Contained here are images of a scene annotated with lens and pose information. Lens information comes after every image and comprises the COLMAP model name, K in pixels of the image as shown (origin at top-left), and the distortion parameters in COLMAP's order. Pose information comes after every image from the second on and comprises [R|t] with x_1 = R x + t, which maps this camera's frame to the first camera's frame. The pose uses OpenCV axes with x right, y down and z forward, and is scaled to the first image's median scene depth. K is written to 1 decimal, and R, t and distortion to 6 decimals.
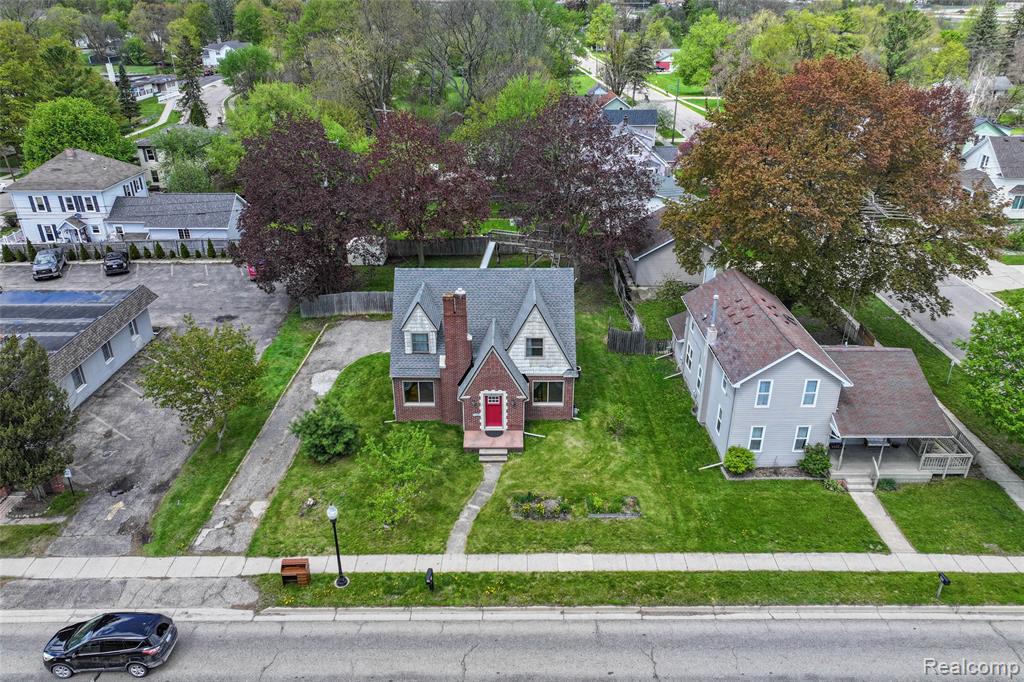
lens RADIAL K [[719.8, 0, 512.3], [0, 719.8, 340.8], [0, 0, 1]] dist [0.000903, 0.009871]
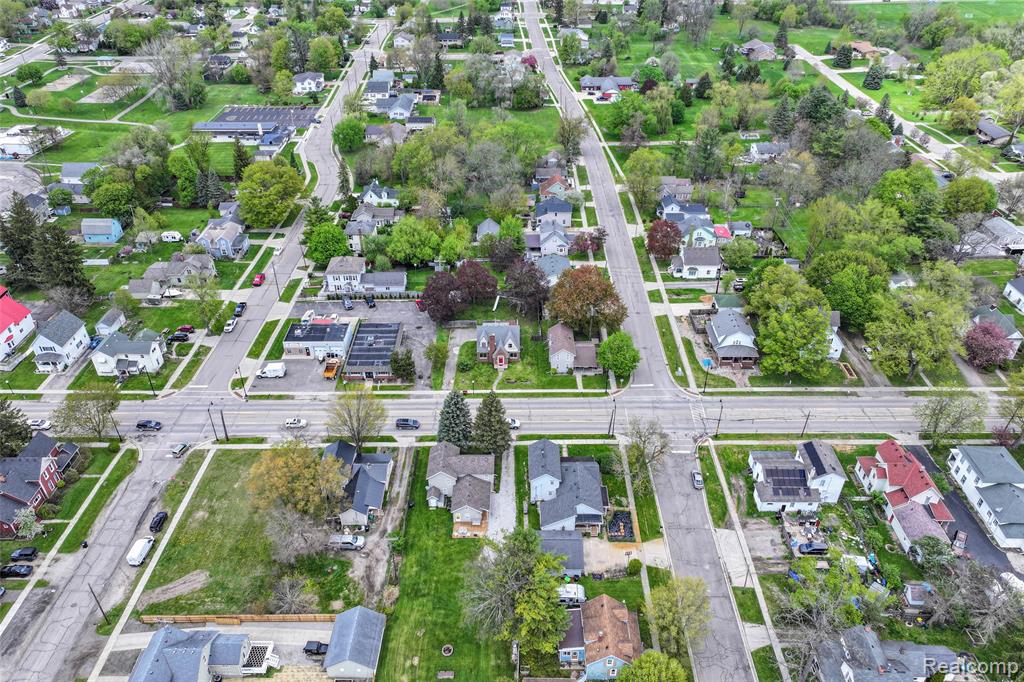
lens RADIAL K [[719.8, 0, 514.0], [0, 719.8, 340.5], [0, 0, 1]] dist [0.000903, 0.009871]
pose [[0.999945, -0.004705, 0.009323, 0.015608], [0.003231, 0.988345, 0.152195, -0.741444], [-0.009930, -0.152157, 0.988307, -3.580938]]
